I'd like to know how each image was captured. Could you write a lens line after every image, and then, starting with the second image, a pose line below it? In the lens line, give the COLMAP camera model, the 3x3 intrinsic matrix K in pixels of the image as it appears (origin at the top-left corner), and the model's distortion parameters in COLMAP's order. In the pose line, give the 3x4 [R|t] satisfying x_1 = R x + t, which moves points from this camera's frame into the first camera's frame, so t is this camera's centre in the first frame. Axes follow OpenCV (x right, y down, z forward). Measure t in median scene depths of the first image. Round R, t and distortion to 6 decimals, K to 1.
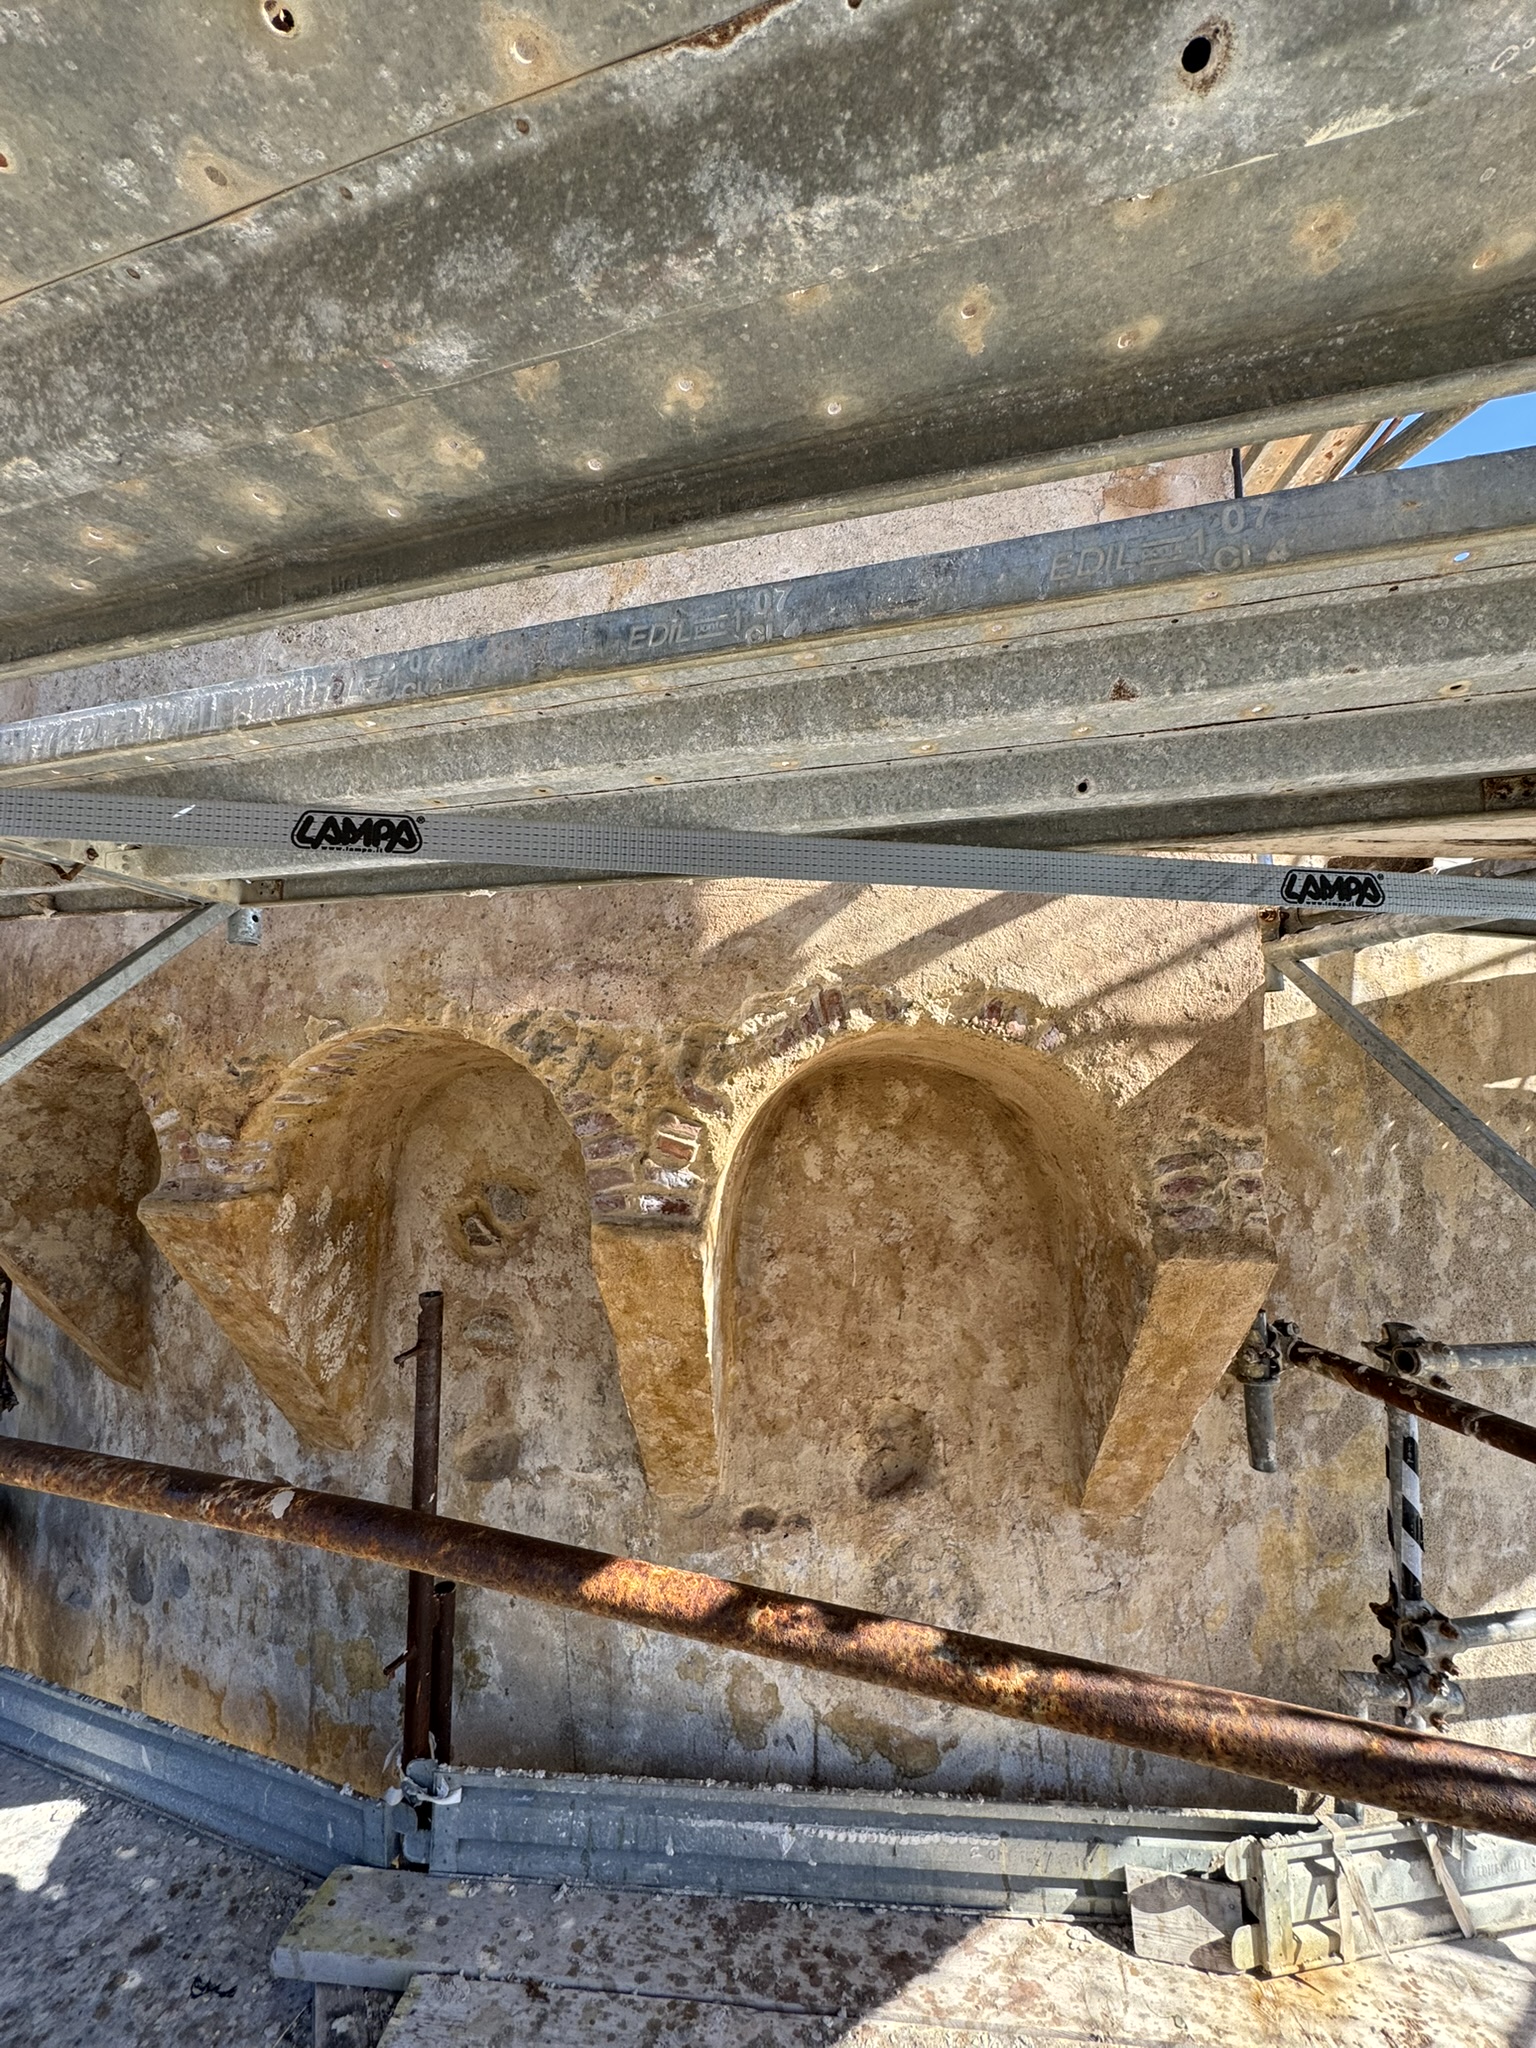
lens RADIAL K [[822.9, 0, 762.4], [0, 822.9, 1019.2], [0, 0, 1]] dist [-0.000019, -0.000111]
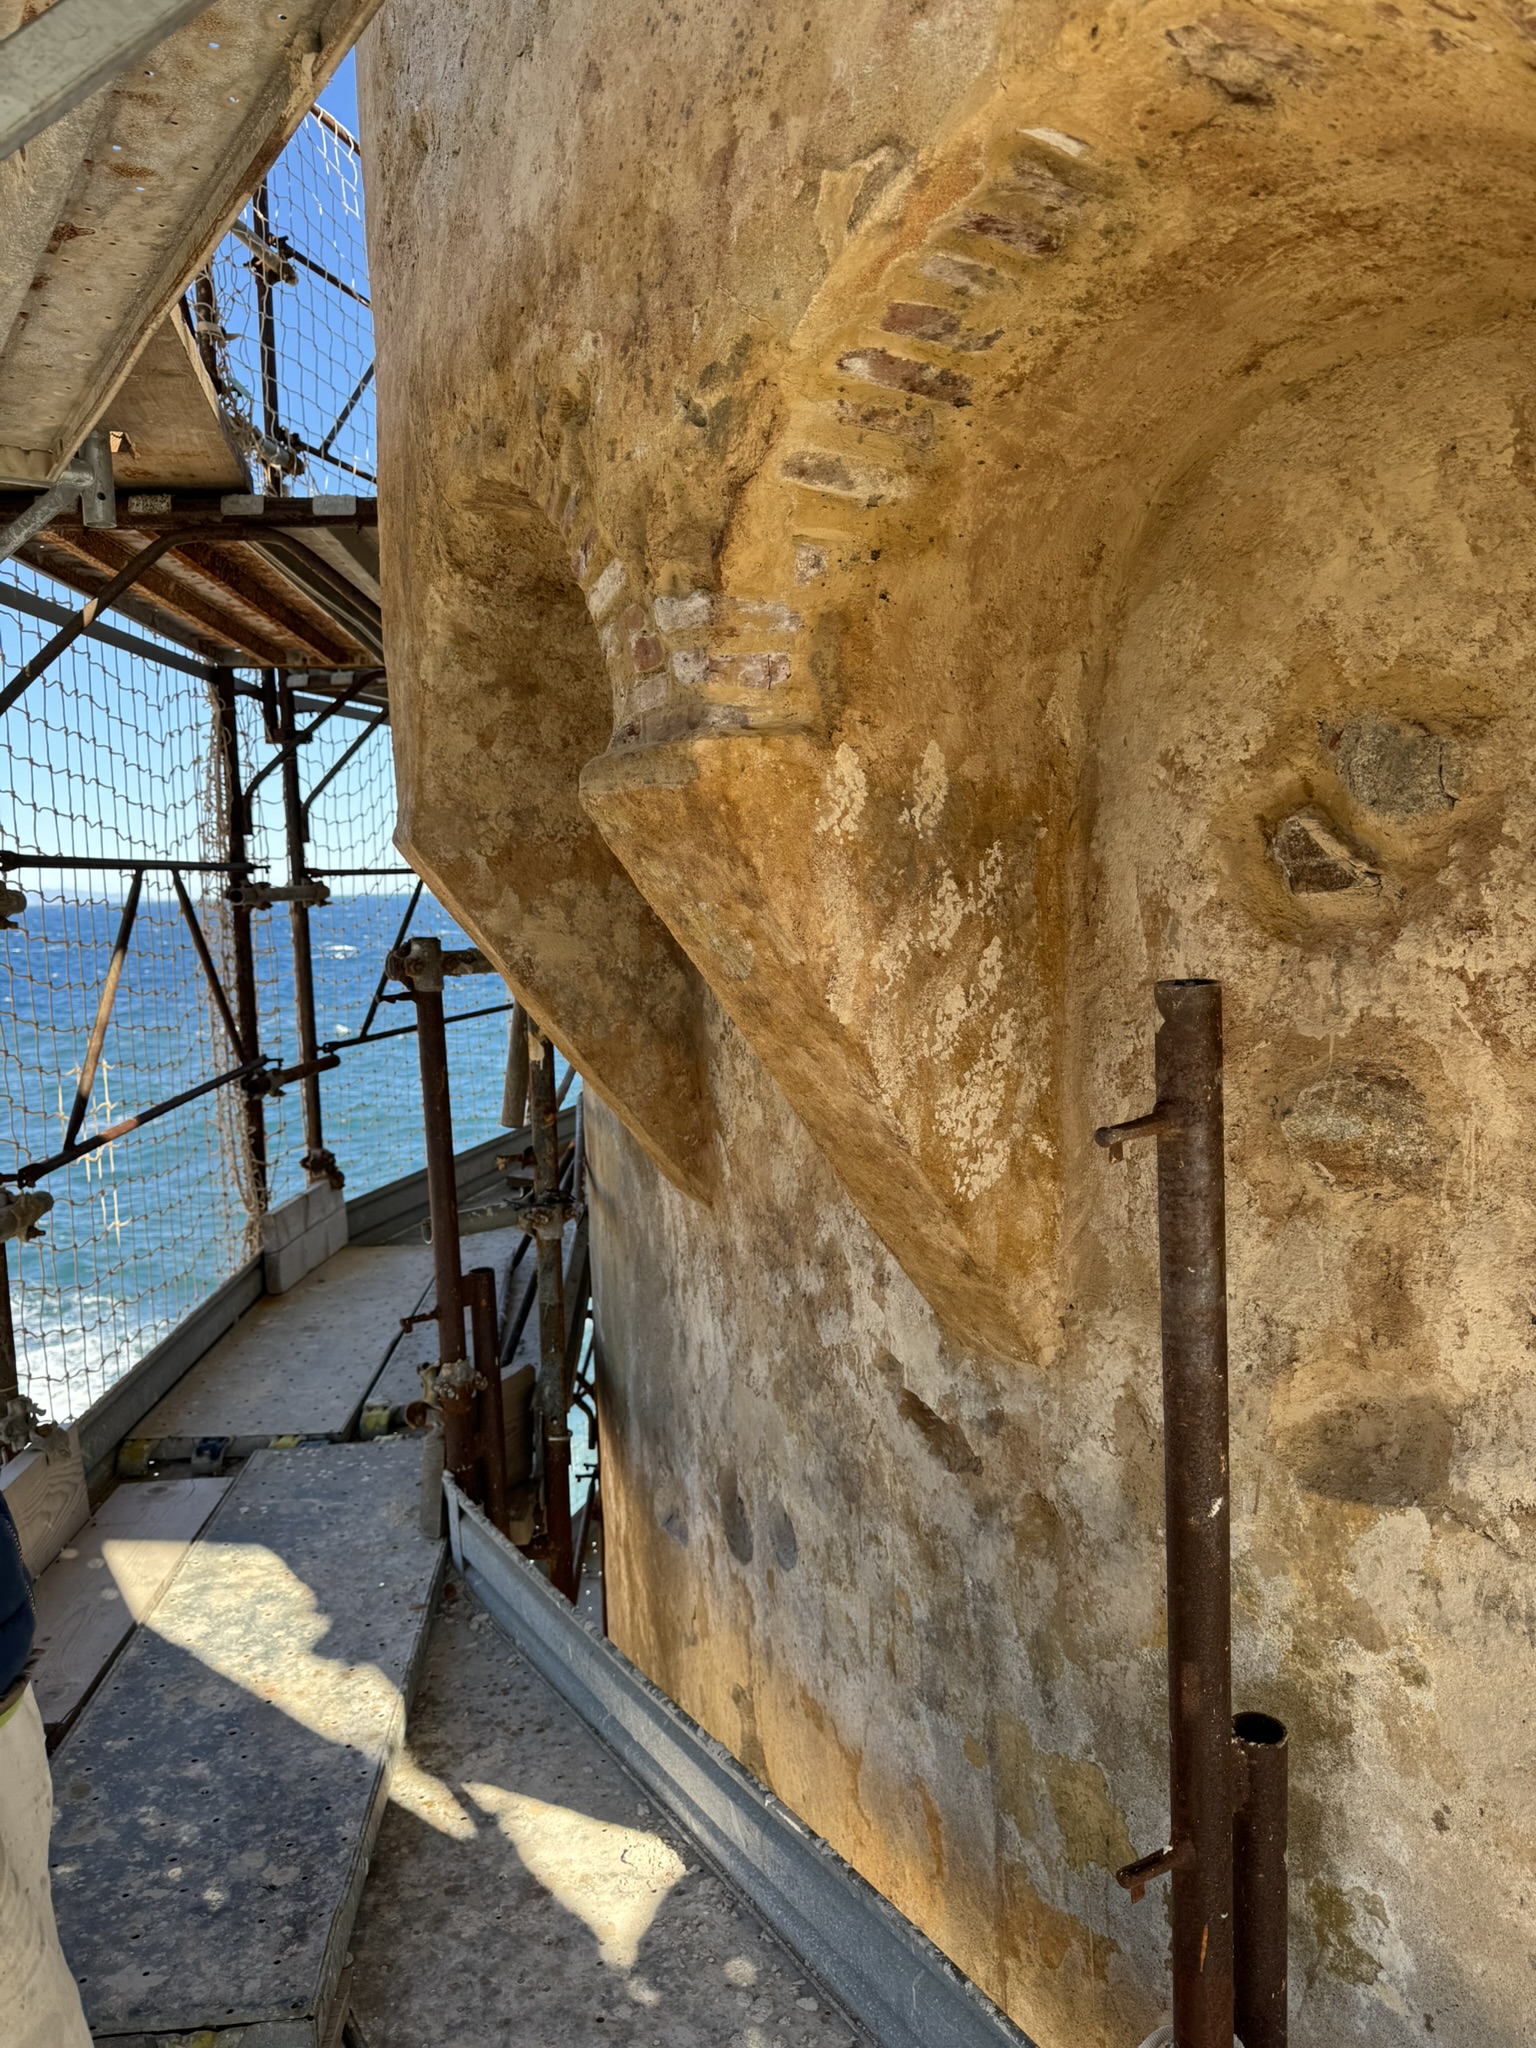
lens RADIAL K [[1429.8, 0, 768.0], [0, 1429.8, 1024.0], [0, 0, 1]] dist [0.156410, -0.300304]
pose [[0.780890, 0.028753, -0.624007, -0.133466], [0.091748, 0.982828, 0.160101, 0.209892], [0.617894, -0.182272, 0.764842, 0.354880]]
